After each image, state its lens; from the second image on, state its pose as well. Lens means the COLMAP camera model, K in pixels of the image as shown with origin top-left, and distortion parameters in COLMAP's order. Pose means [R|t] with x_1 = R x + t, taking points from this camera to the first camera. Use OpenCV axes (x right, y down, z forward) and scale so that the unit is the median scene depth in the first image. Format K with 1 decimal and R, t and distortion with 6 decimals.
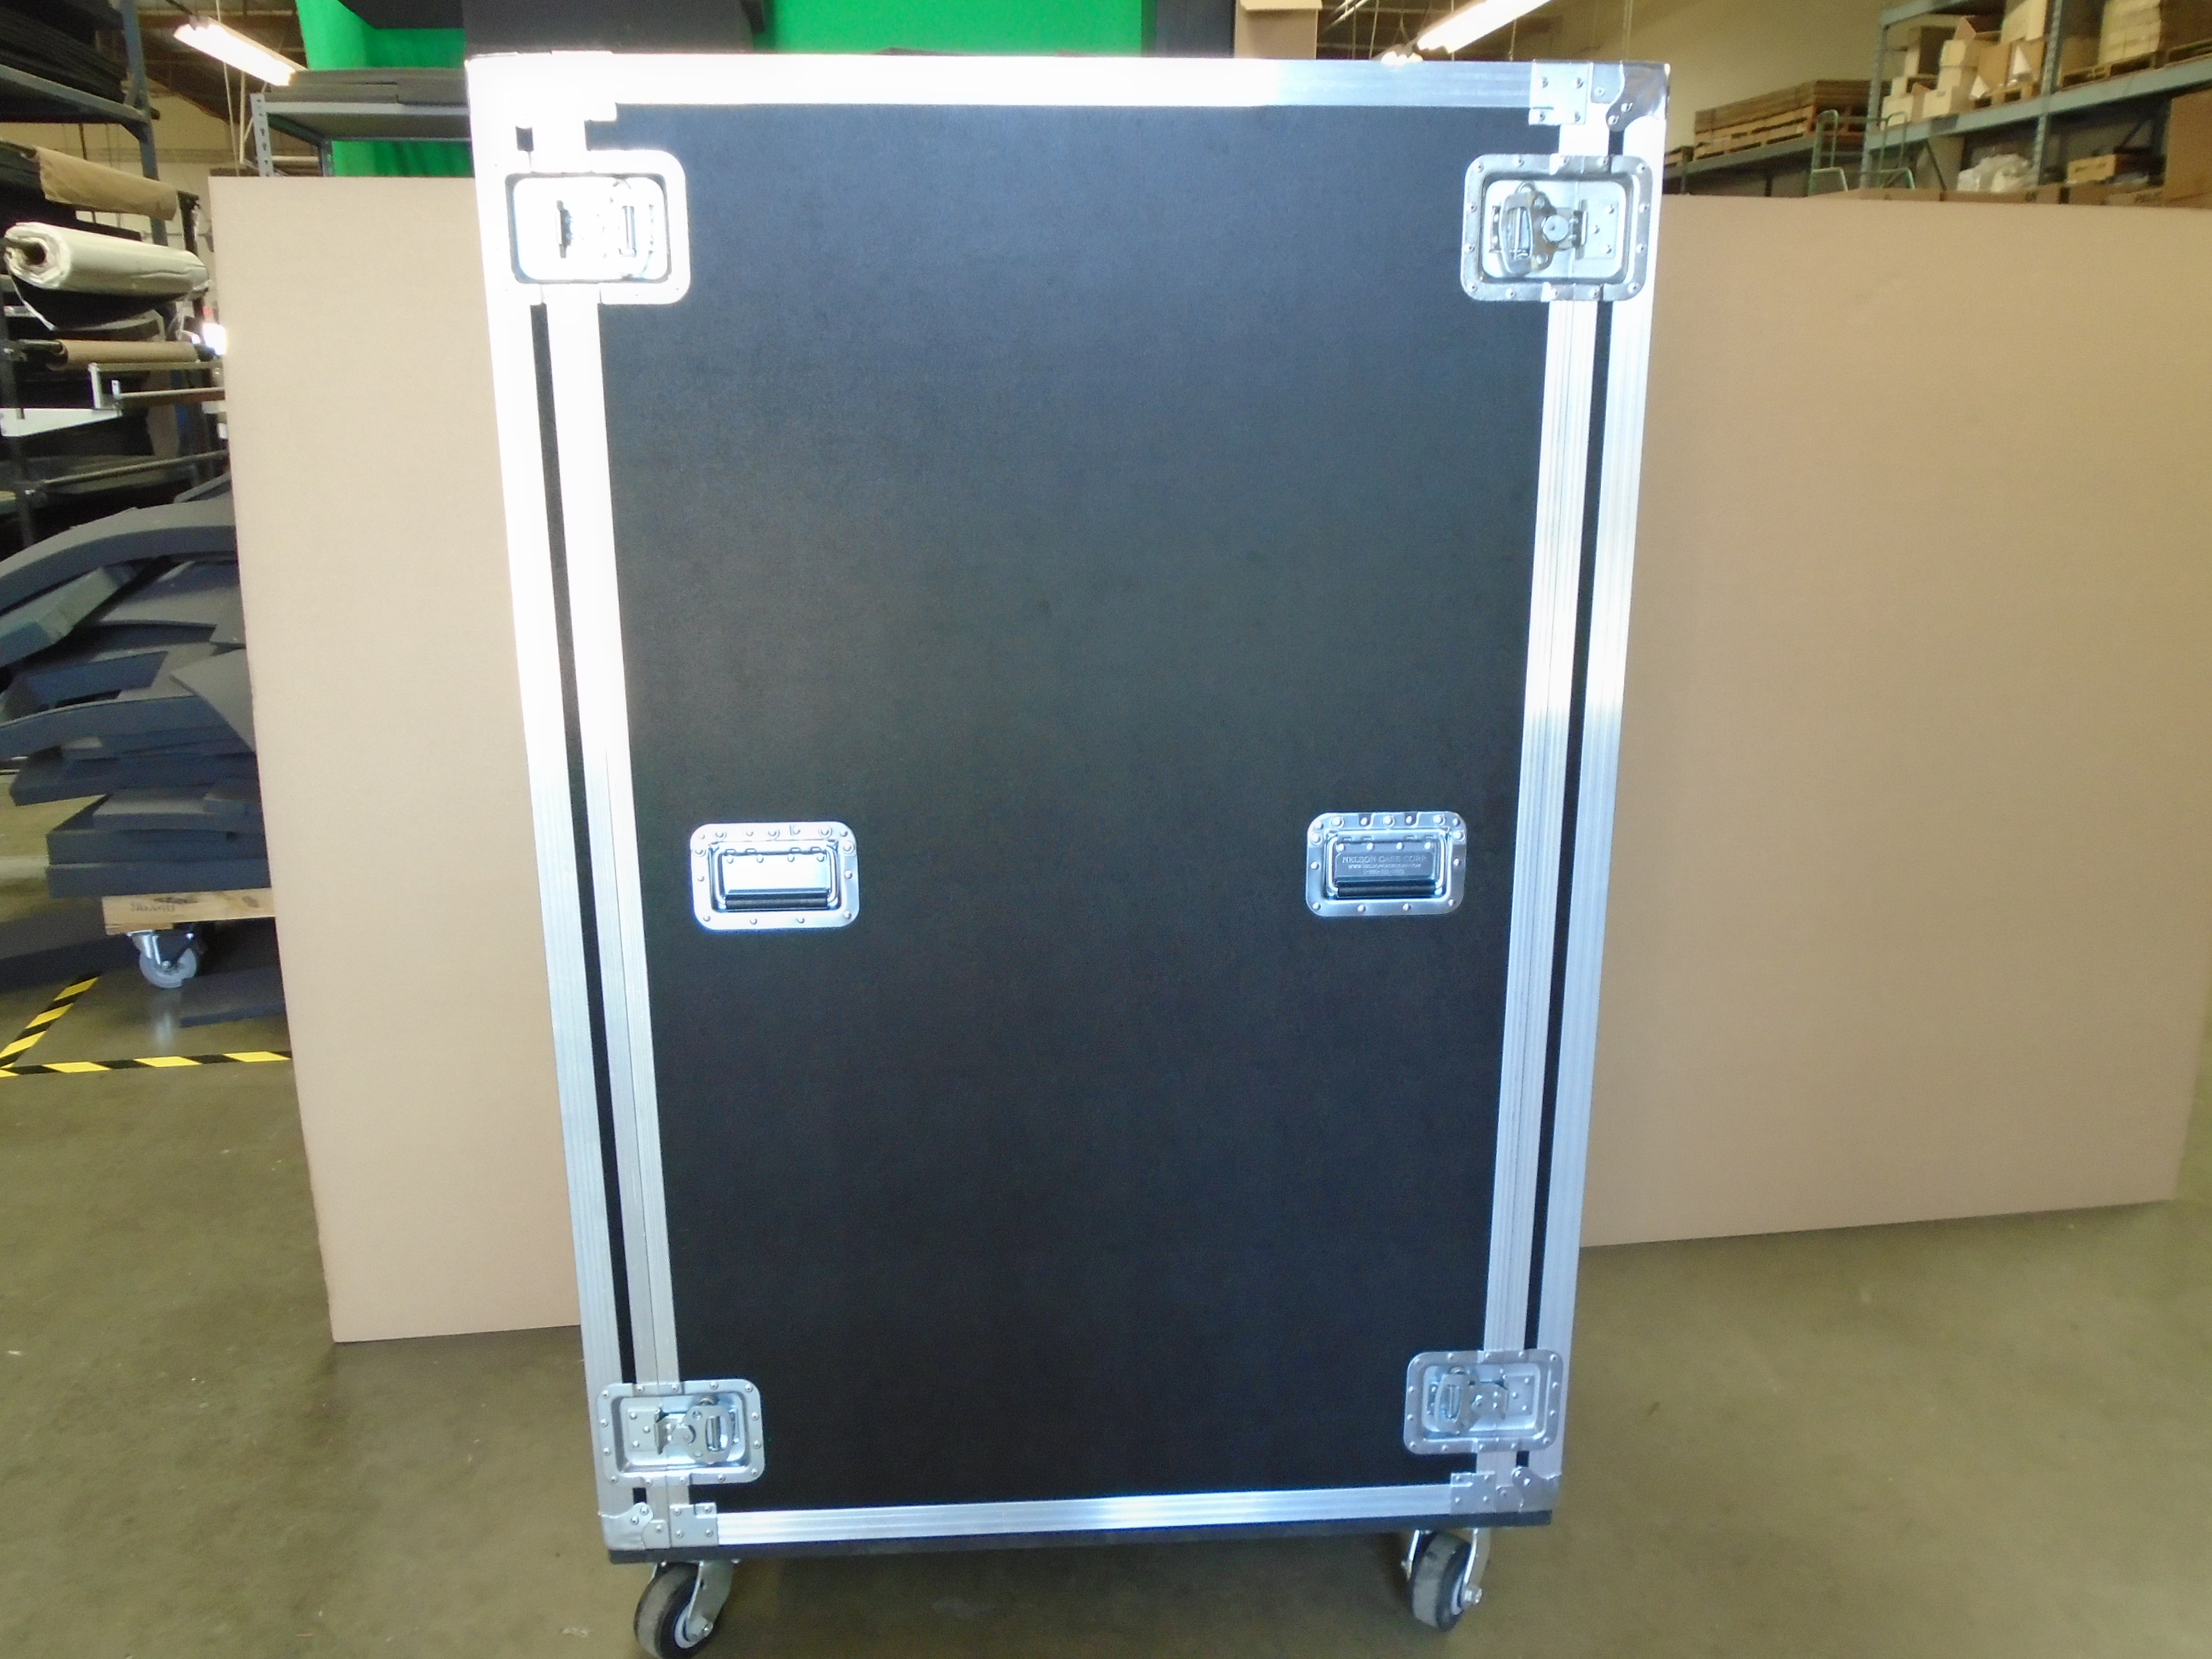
lens RADIAL K [[1696.9, 0, 1103.4], [0, 1696.9, 821.6], [0, 0, 1]] dist [-0.004502, -0.004530]
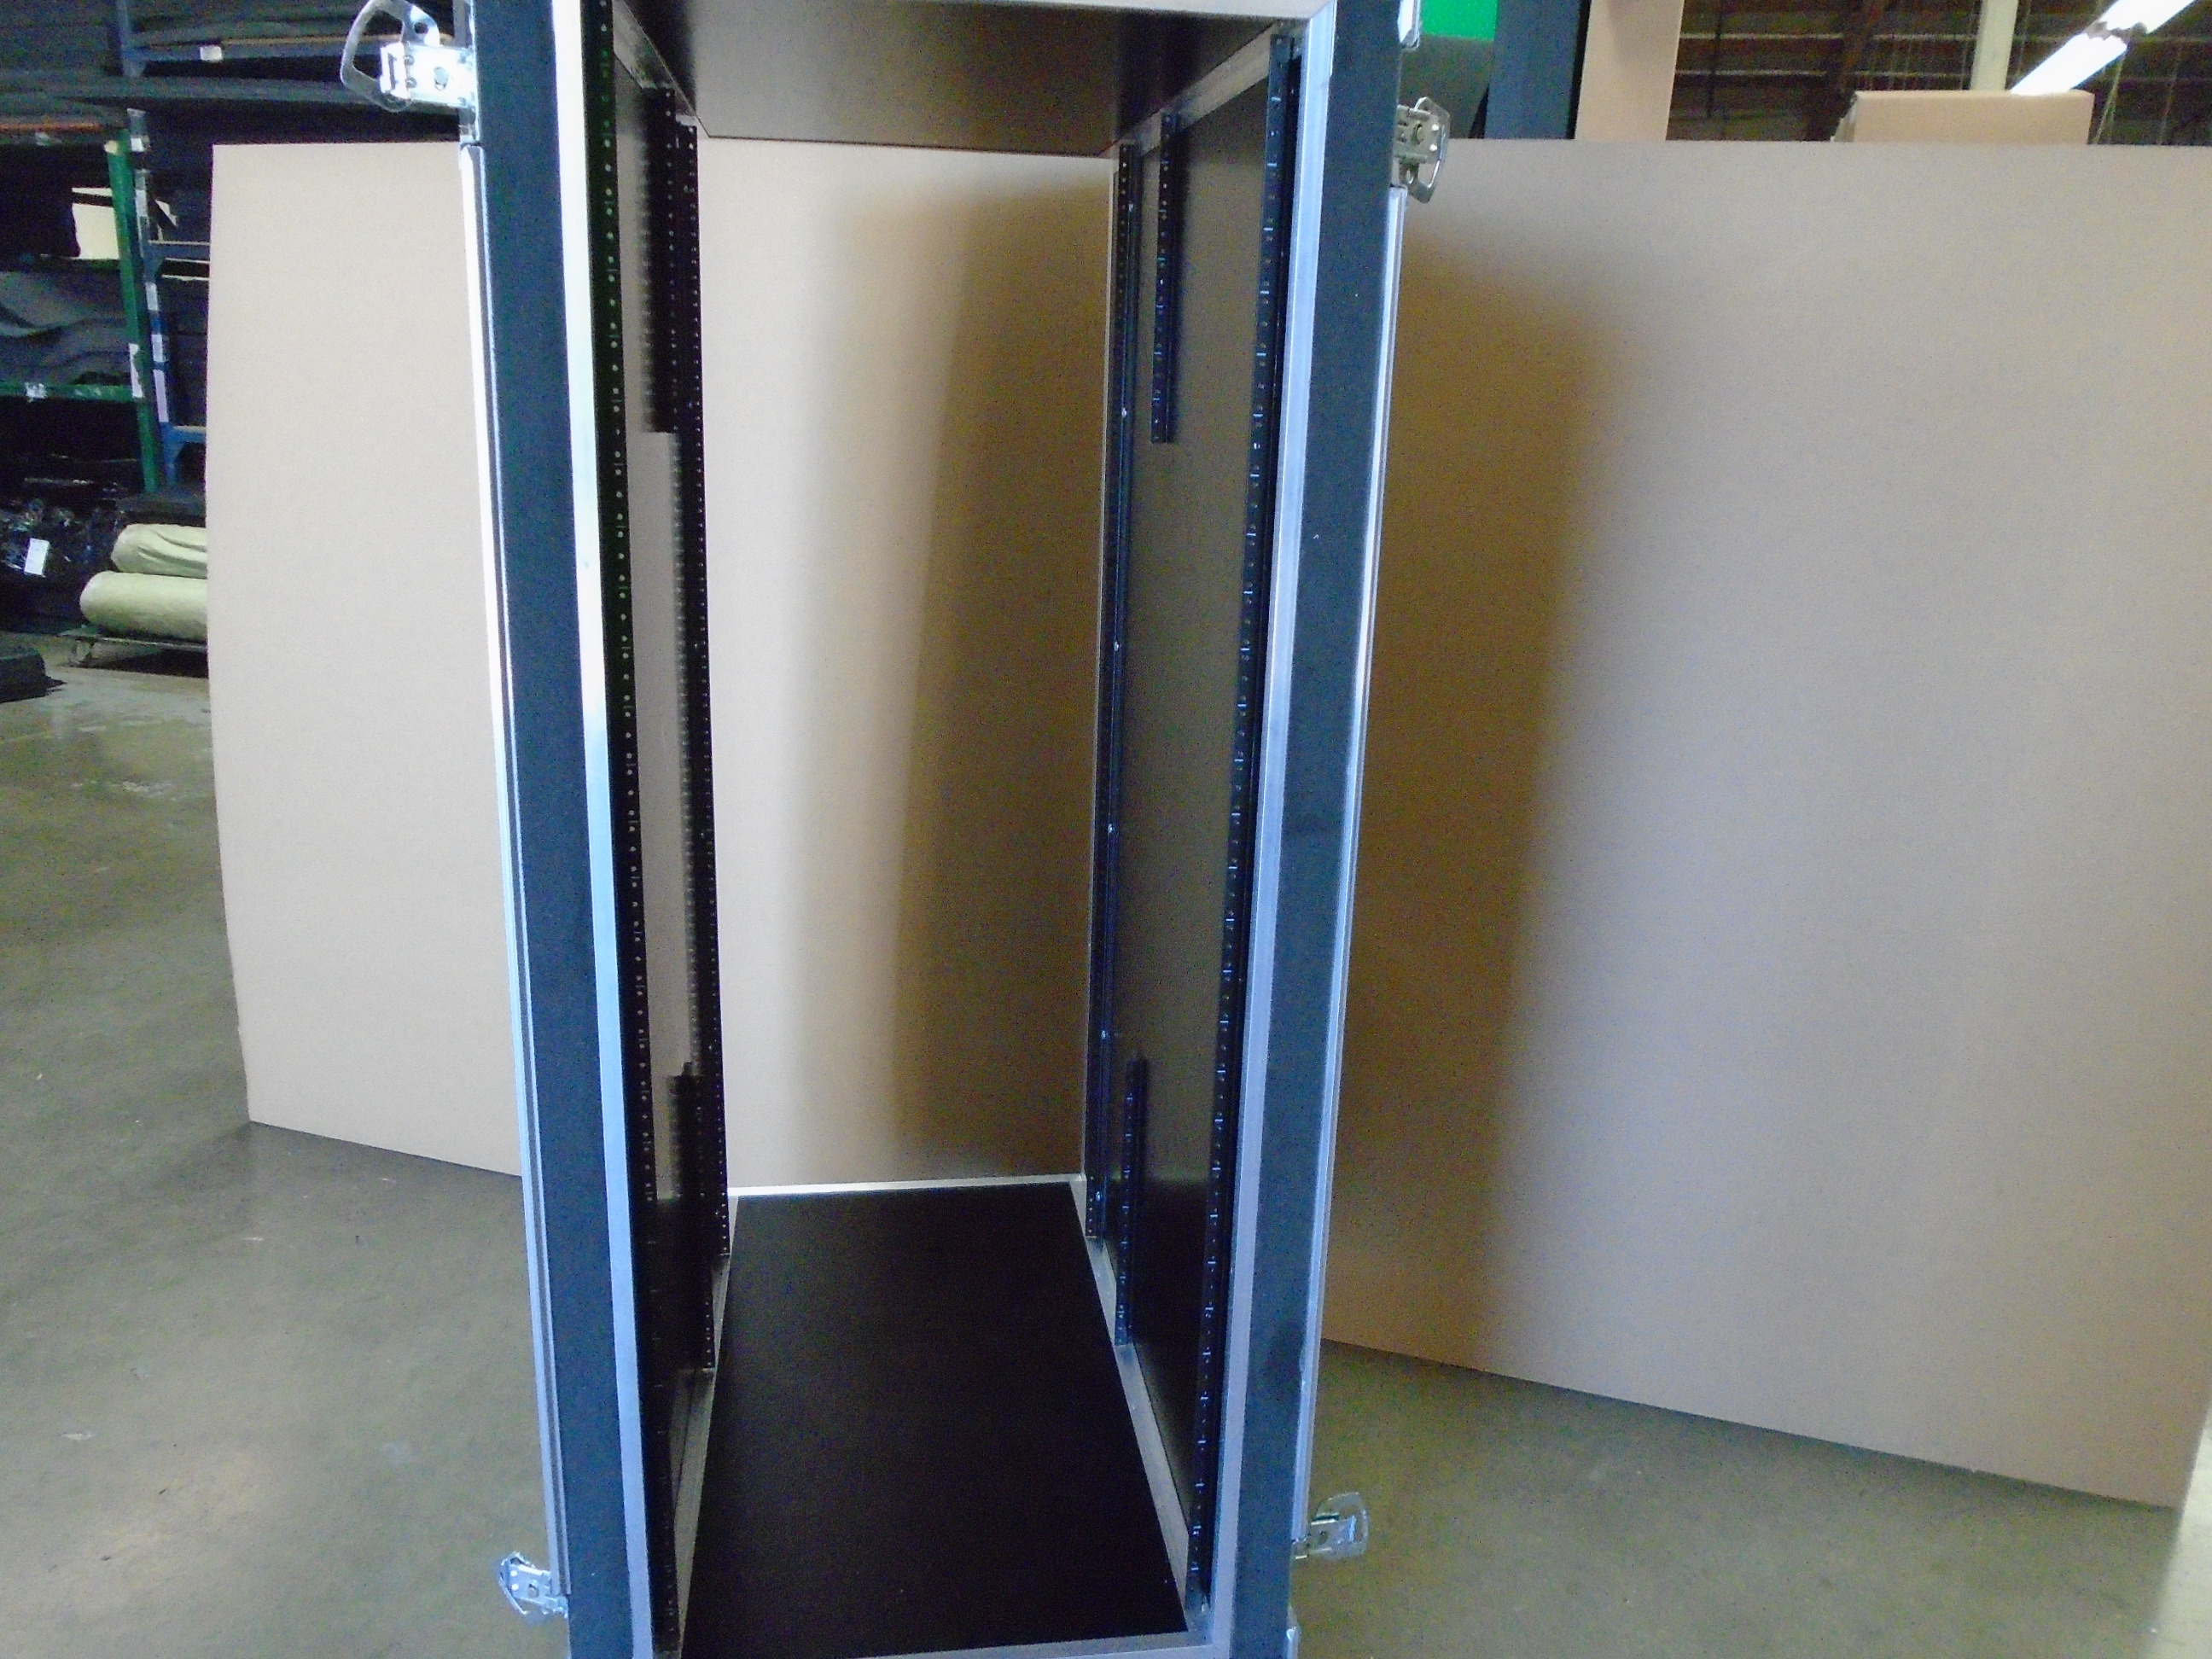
lens RADIAL K [[1682.4, 0, 1107.4], [0, 1682.4, 823.9], [0, 0, 1]] dist [-0.001647, -0.003861]
pose [[0.904228, 0.144626, -0.401815, 0.102997], [-0.147431, 0.988778, 0.024122, -0.003476], [0.400794, 0.037428, 0.915403, 0.027970]]
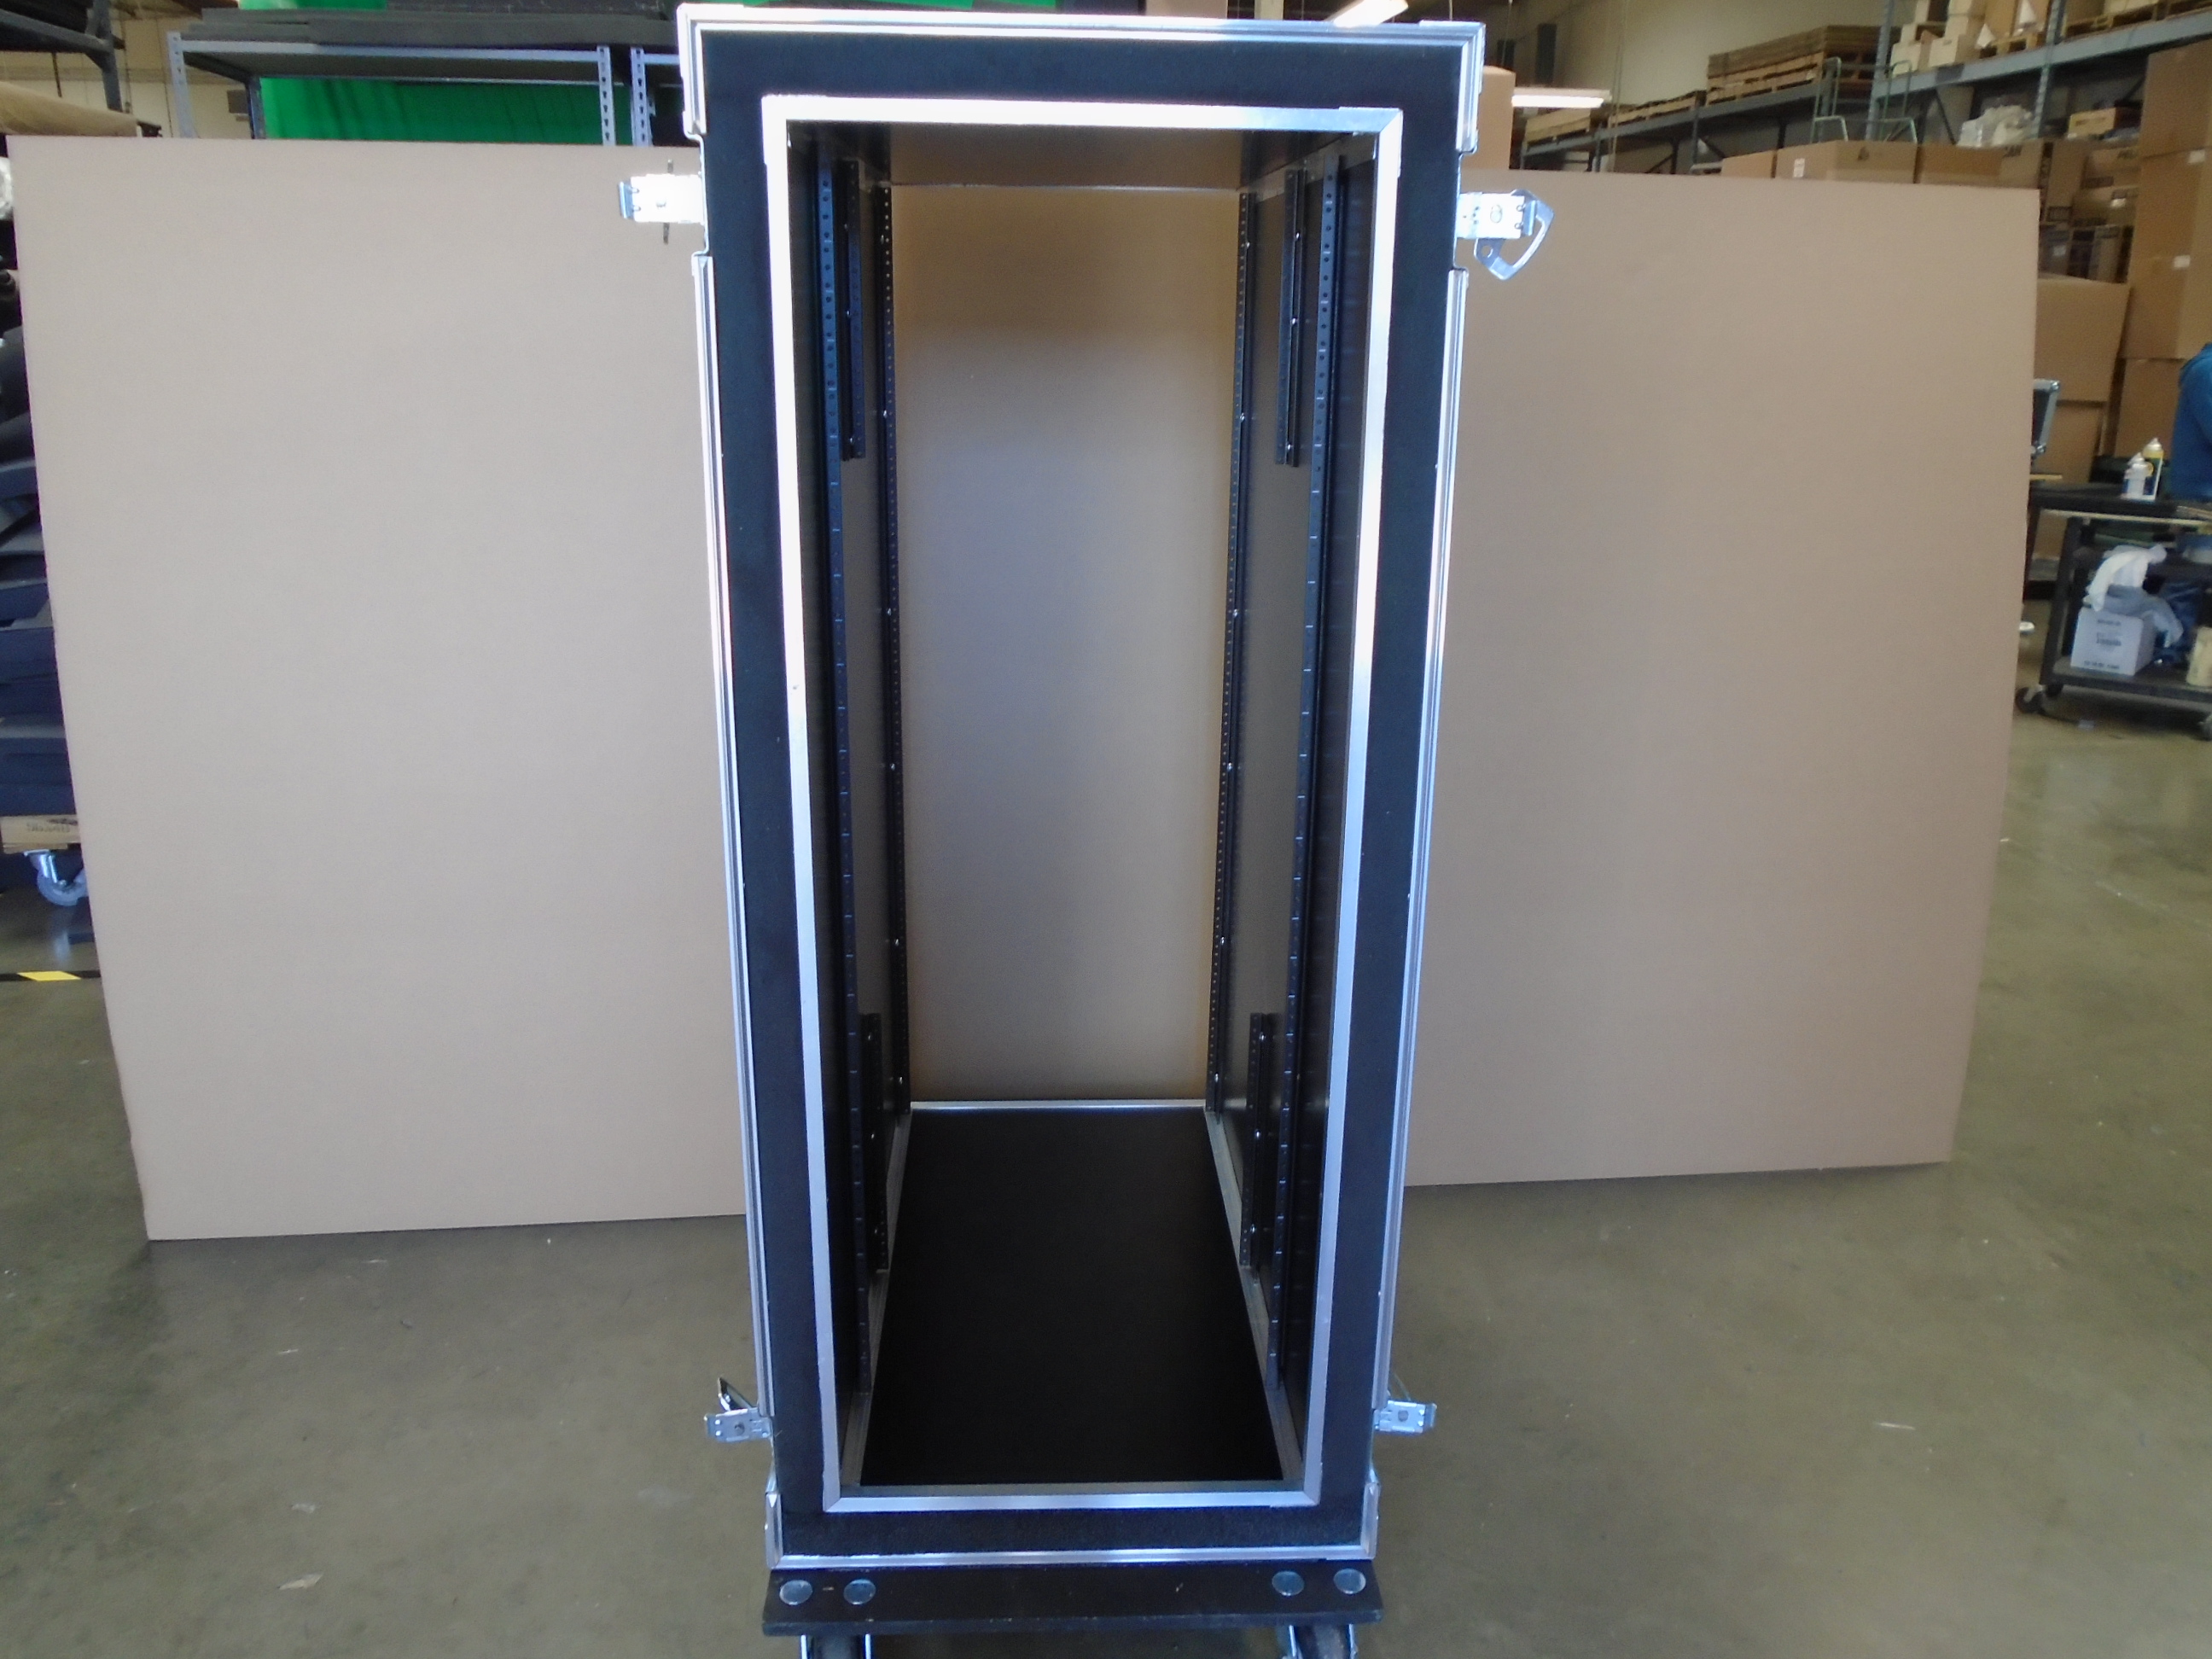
lens RADIAL K [[1688.5, 0, 1103.8], [0, 1688.5, 823.8], [0, 0, 1]] dist [-0.009086, 0.001236]
pose [[0.999679, 0.020986, -0.014219, 0.029909], [-0.020432, 0.999067, 0.038051, -0.001403], [0.015004, -0.037748, 0.999175, -0.007299]]
